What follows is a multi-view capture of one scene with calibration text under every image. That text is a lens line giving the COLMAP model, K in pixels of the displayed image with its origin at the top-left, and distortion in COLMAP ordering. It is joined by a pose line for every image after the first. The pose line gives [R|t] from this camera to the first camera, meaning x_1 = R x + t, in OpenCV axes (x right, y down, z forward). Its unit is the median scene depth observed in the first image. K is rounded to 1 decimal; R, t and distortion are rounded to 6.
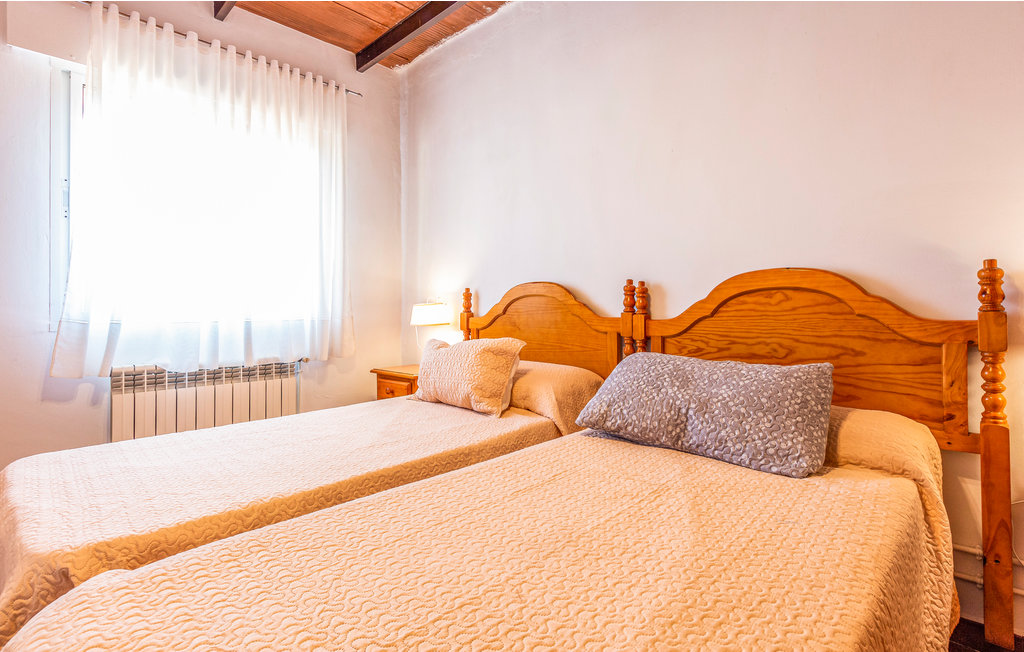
lens RADIAL K [[487.3, 0, 512.0], [0, 487.3, 326.0], [0, 0, 1]] dist [0.000565, 0.000151]
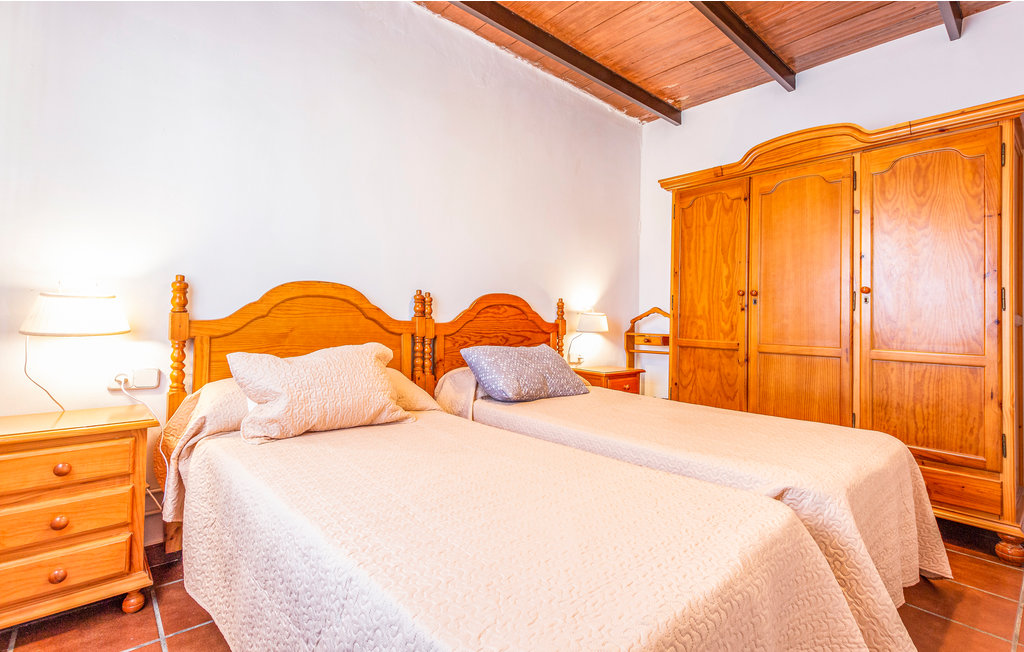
lens RADIAL K [[477.0, 0, 510.8], [0, 477.0, 320.6], [0, 0, 1]] dist [0.000338, -0.000008]
pose [[0.066808, 0.000259, 0.997766, -0.963955], [0.011769, 0.999930, -0.001047, -0.014627], [-0.997696, 0.011812, 0.066800, 0.702833]]
